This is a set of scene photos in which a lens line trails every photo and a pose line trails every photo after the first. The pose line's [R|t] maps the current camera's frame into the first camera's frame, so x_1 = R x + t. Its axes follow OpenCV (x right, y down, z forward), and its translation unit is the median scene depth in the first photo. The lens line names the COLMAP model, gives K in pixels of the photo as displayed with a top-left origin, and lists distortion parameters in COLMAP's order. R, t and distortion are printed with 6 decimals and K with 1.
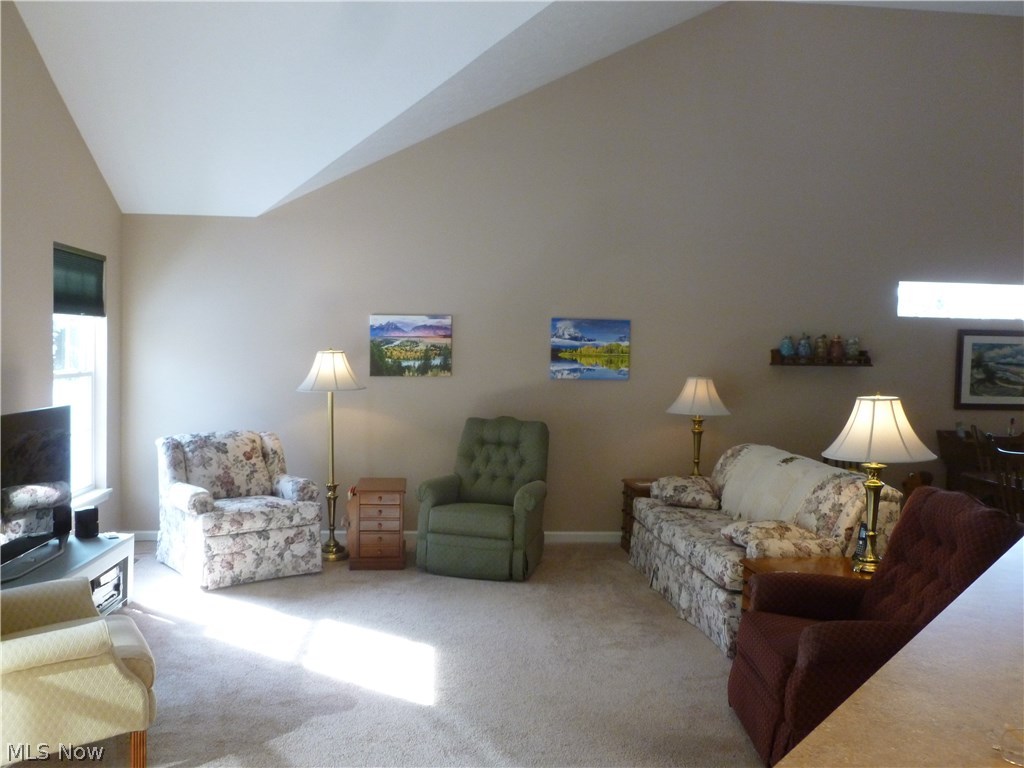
lens RADIAL K [[872.3, 0, 505.5], [0, 872.3, 384.2], [0, 0, 1]] dist [-0.049264, 0.057861]
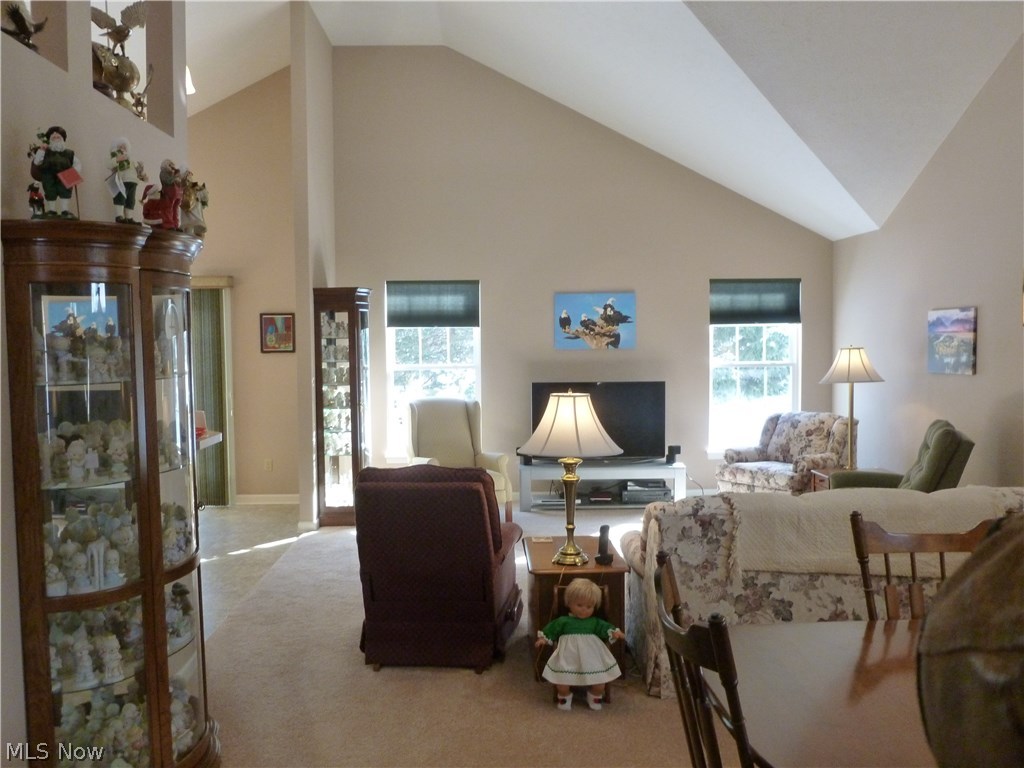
lens RADIAL K [[872.3, 0, 505.5], [0, 872.3, 384.2], [0, 0, 1]] dist [-0.049264, 0.057861]
pose [[-0.074205, 0.037859, -0.996524, 0.864662], [-0.029647, 0.998754, 0.040151, -0.021220], [0.996802, 0.032523, -0.072990, 0.591743]]
